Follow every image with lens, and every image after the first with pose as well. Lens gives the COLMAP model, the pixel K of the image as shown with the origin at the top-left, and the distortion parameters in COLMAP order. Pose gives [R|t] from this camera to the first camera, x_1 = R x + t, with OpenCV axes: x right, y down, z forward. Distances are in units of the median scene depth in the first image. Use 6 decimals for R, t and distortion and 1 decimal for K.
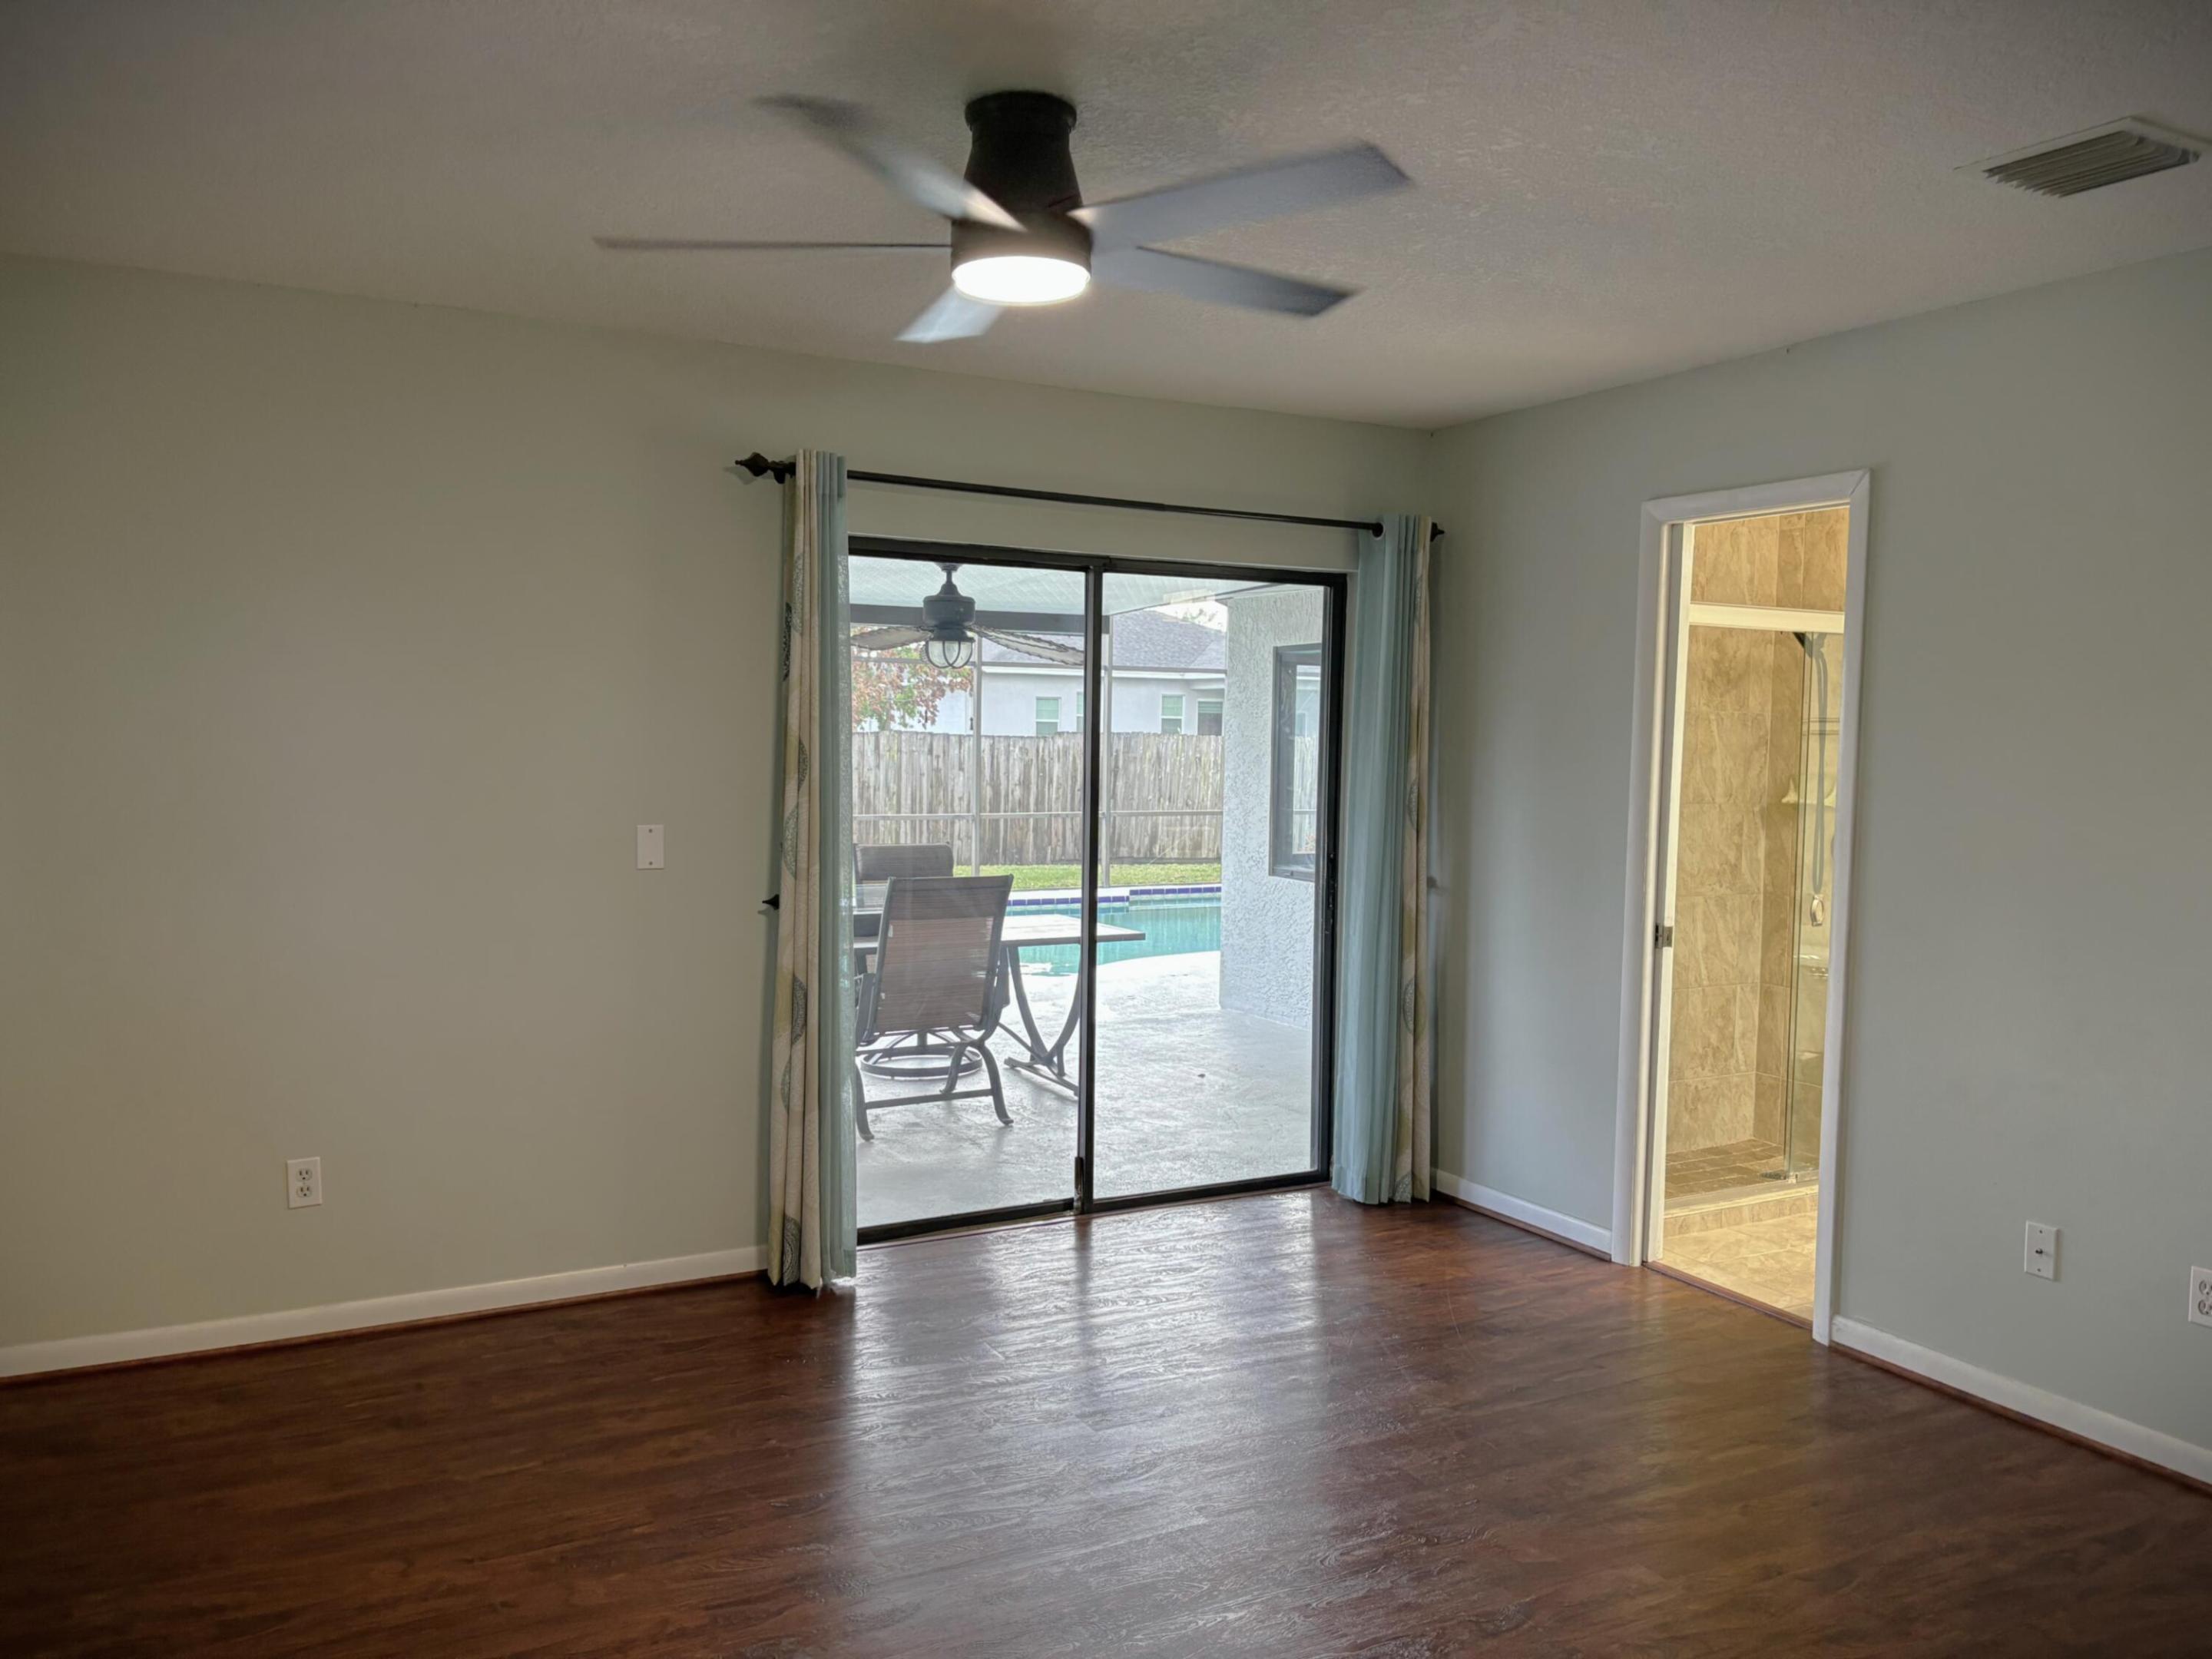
lens RADIAL K [[1659.0, 0, 1118.3], [0, 1659.0, 822.7], [0, 0, 1]] dist [0.046421, -0.067114]
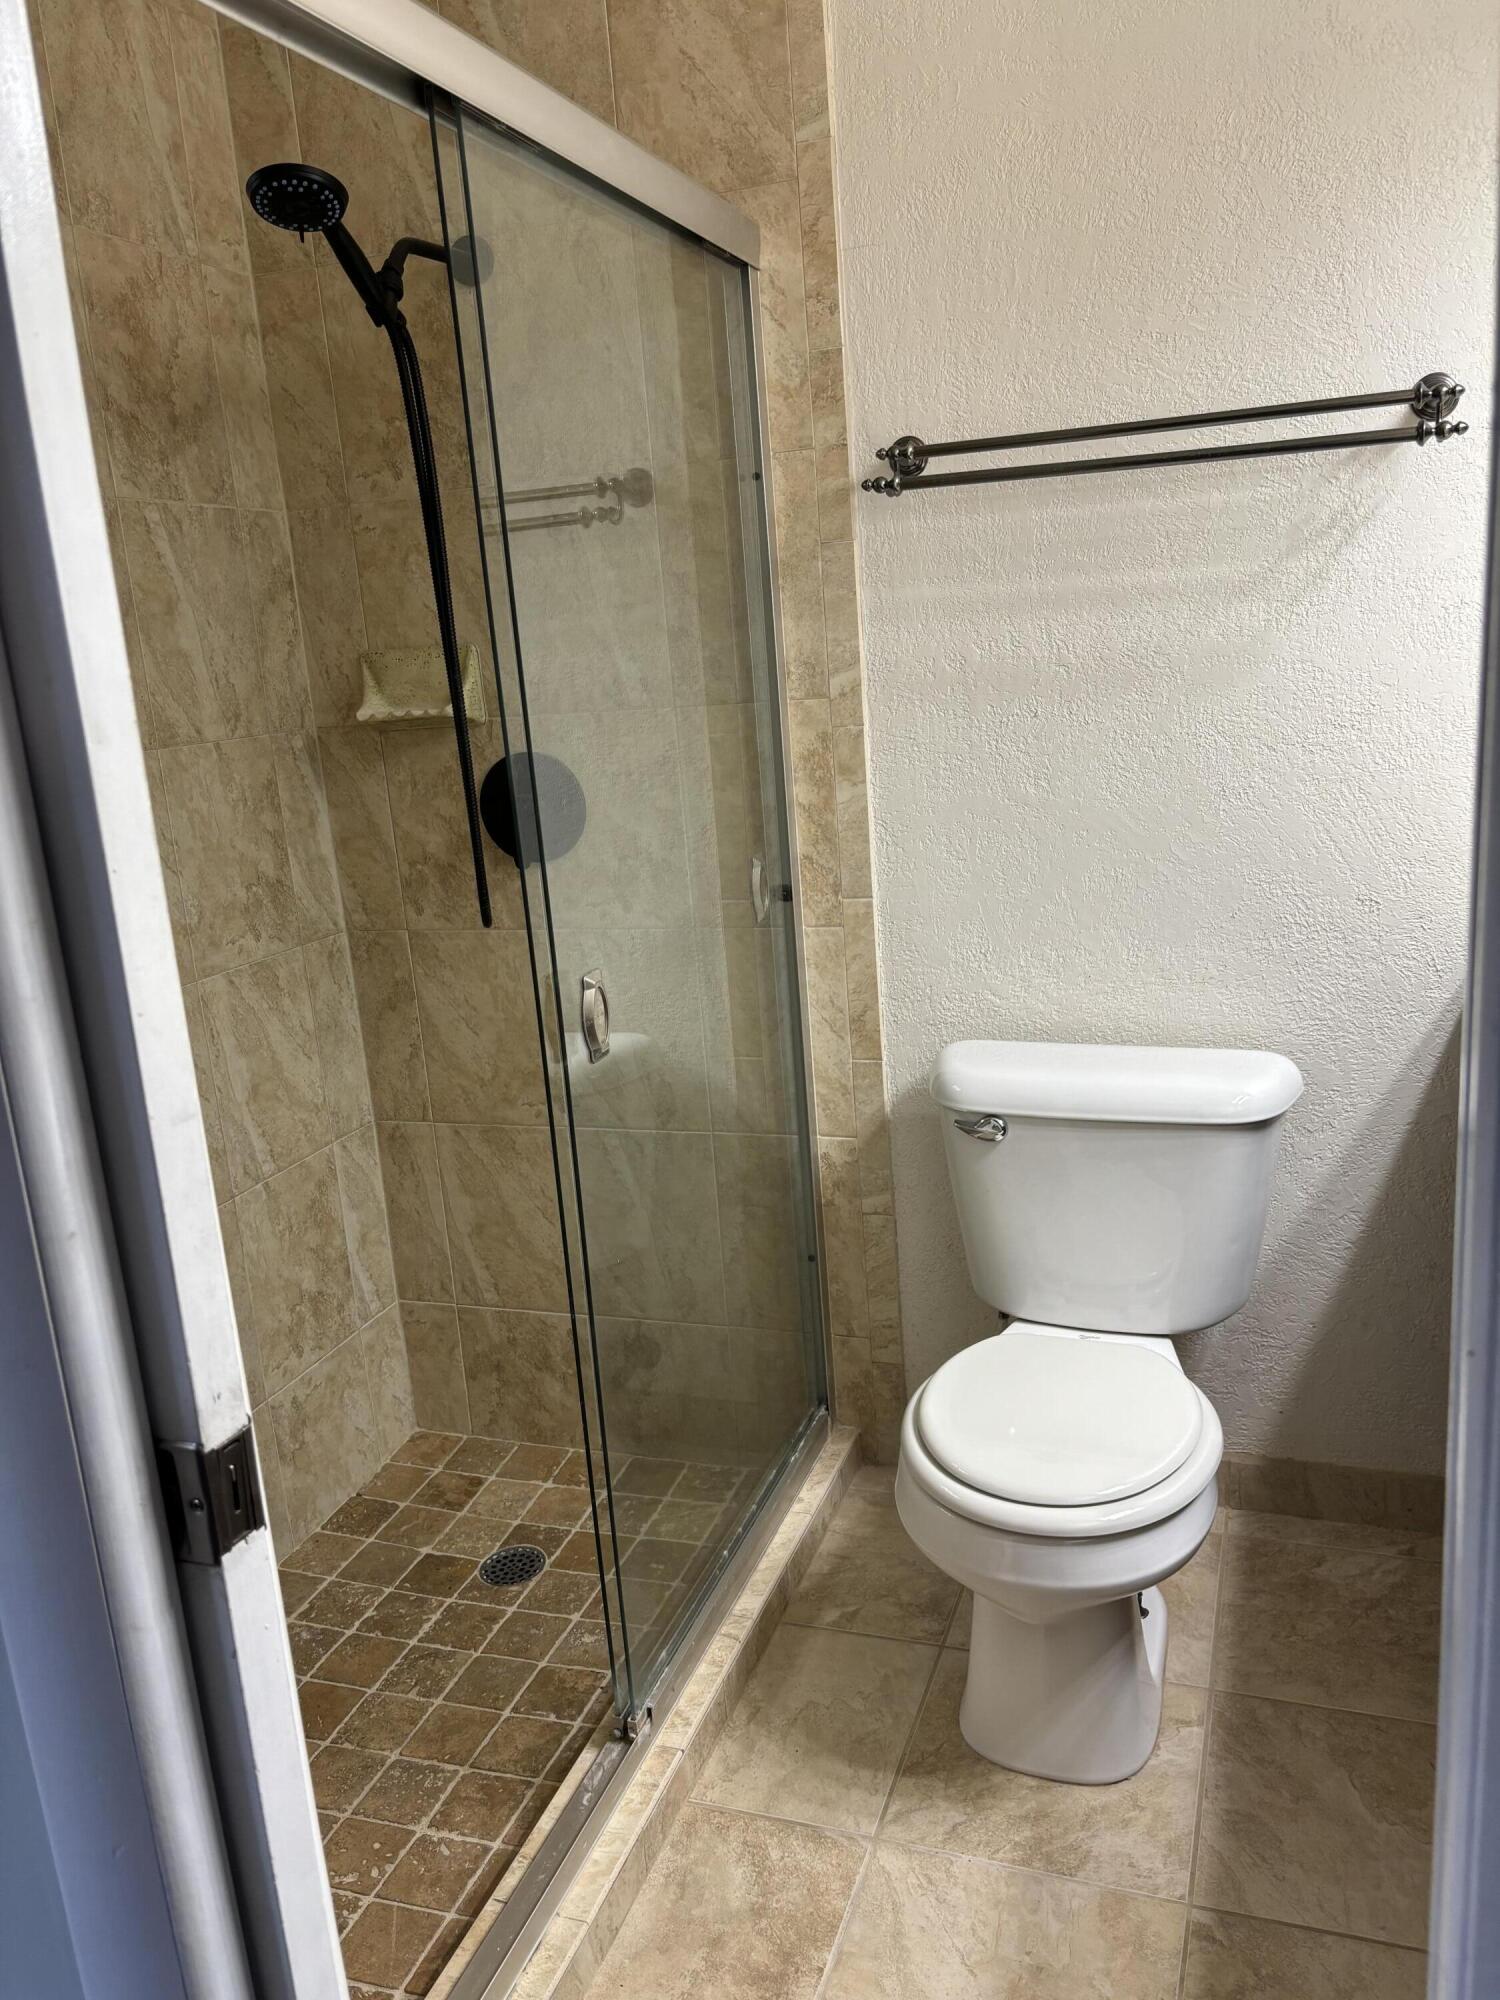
lens RADIAL K [[1500.0, 0, 764.6], [0, 1500.0, 993.9], [0, 0, 1]] dist [0.046421, -0.067114]
pose [[0.734616, -0.229539, 0.638475, 0.208814], [0.128972, 0.971119, 0.200735, -0.008008], [-0.666112, -0.065118, 0.743004, 0.629150]]
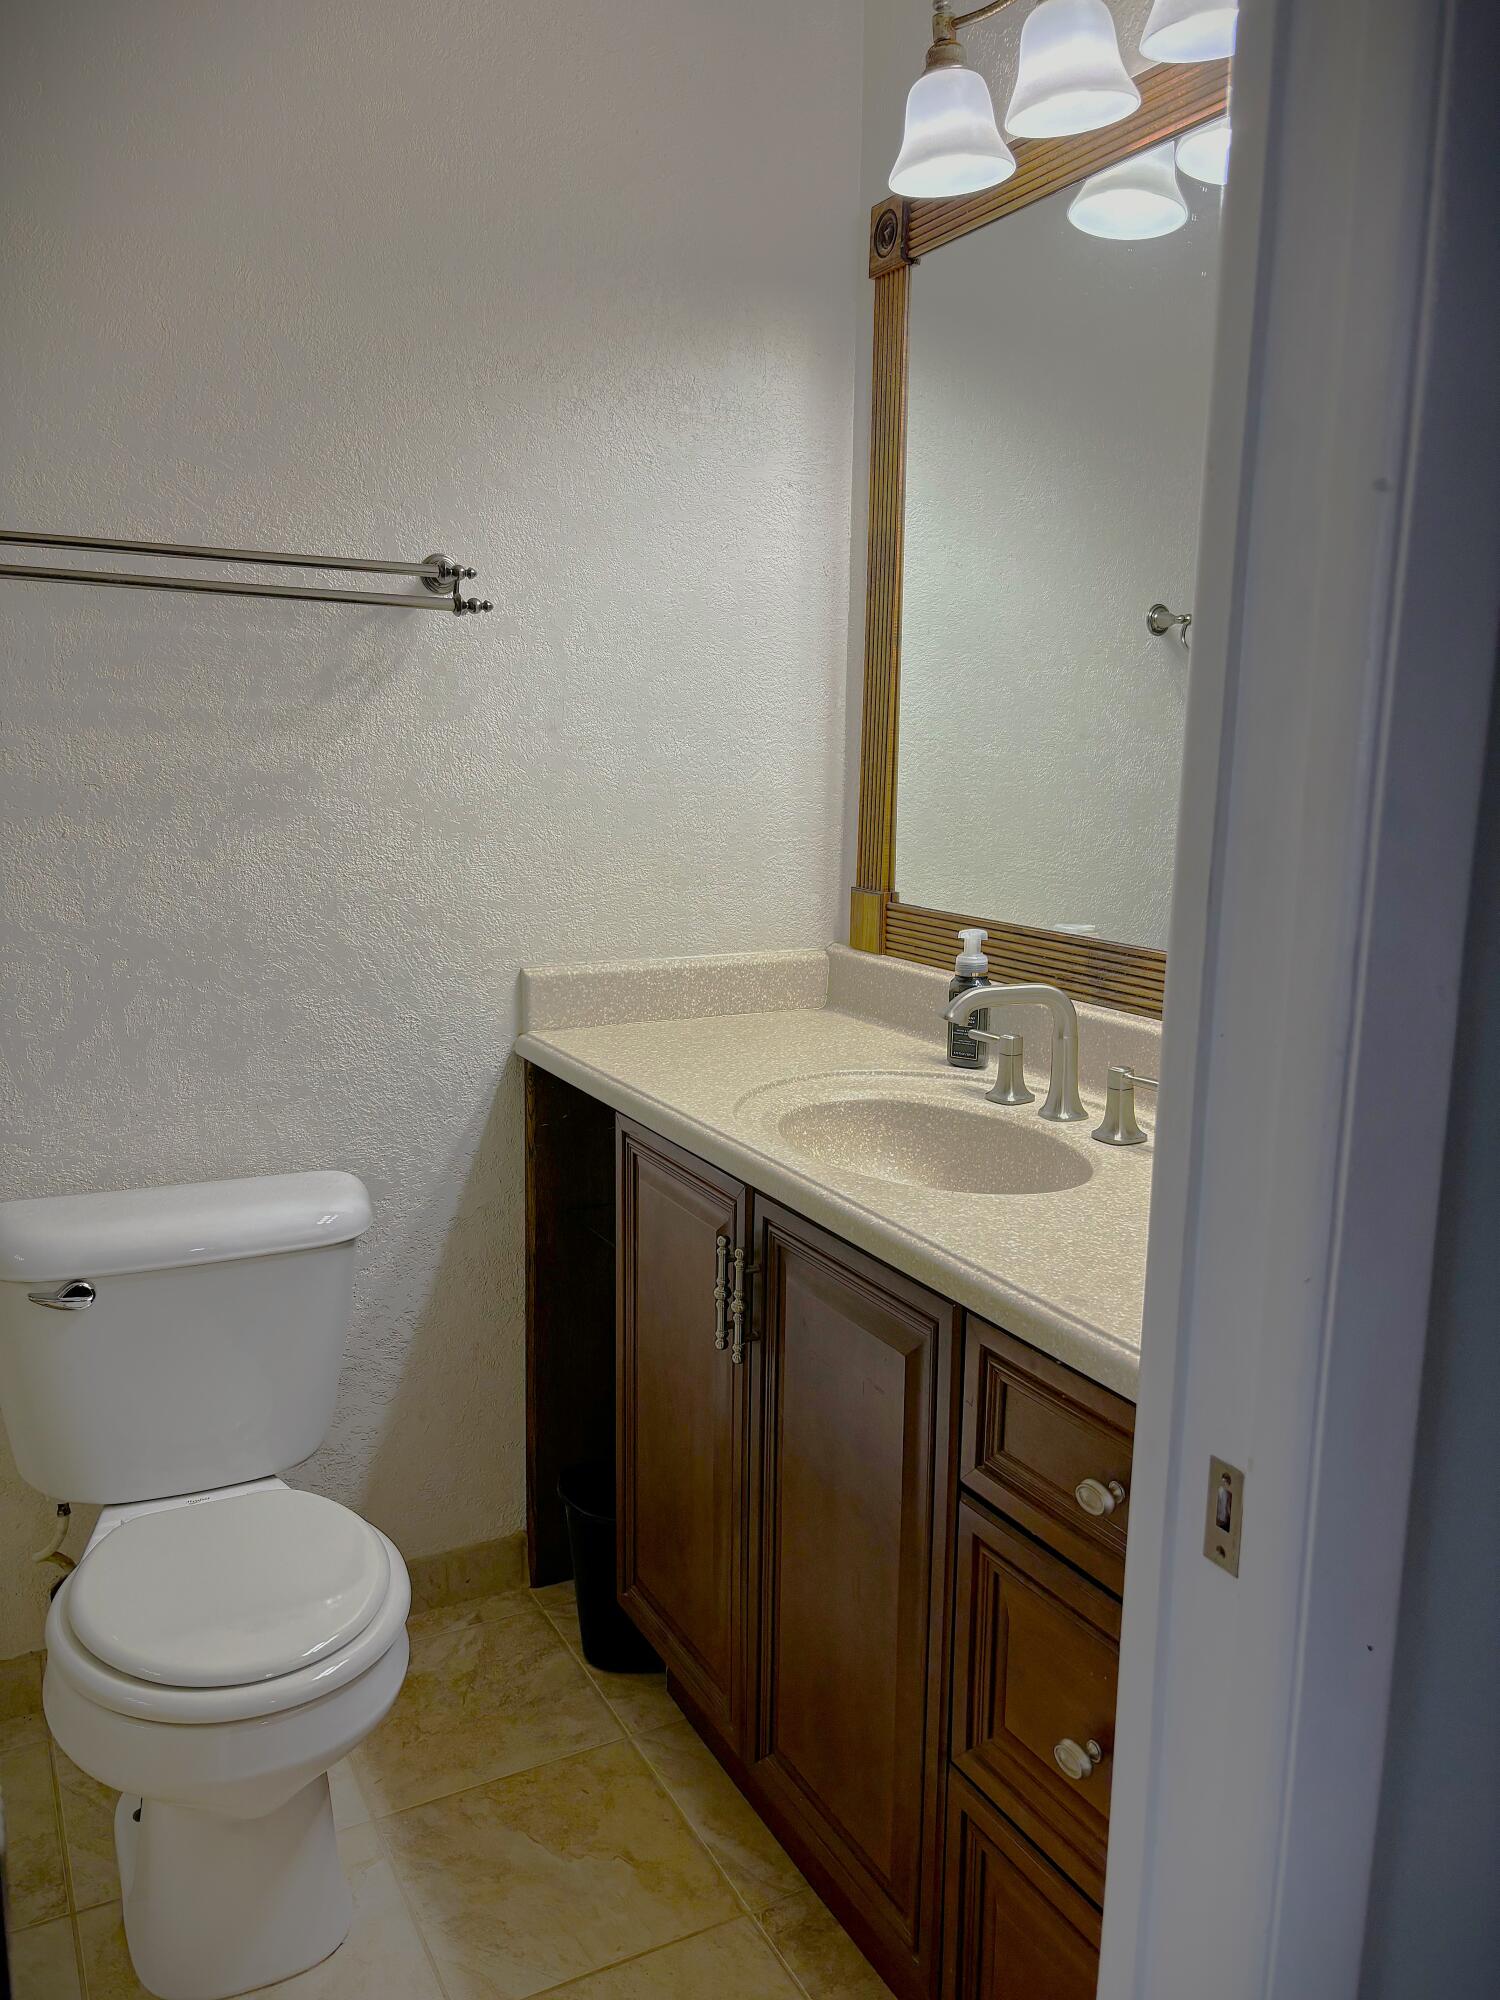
lens RADIAL K [[1500.0, 0, 749.9], [0, 1500.0, 998.6], [0, 0, 1]] dist [0.046421, -0.067114]
pose [[0.003626, -0.189602, 0.981854, 0.177994], [0.042994, 0.980982, 0.189275, -0.012281], [-0.999069, 0.041527, 0.011708, 0.692046]]
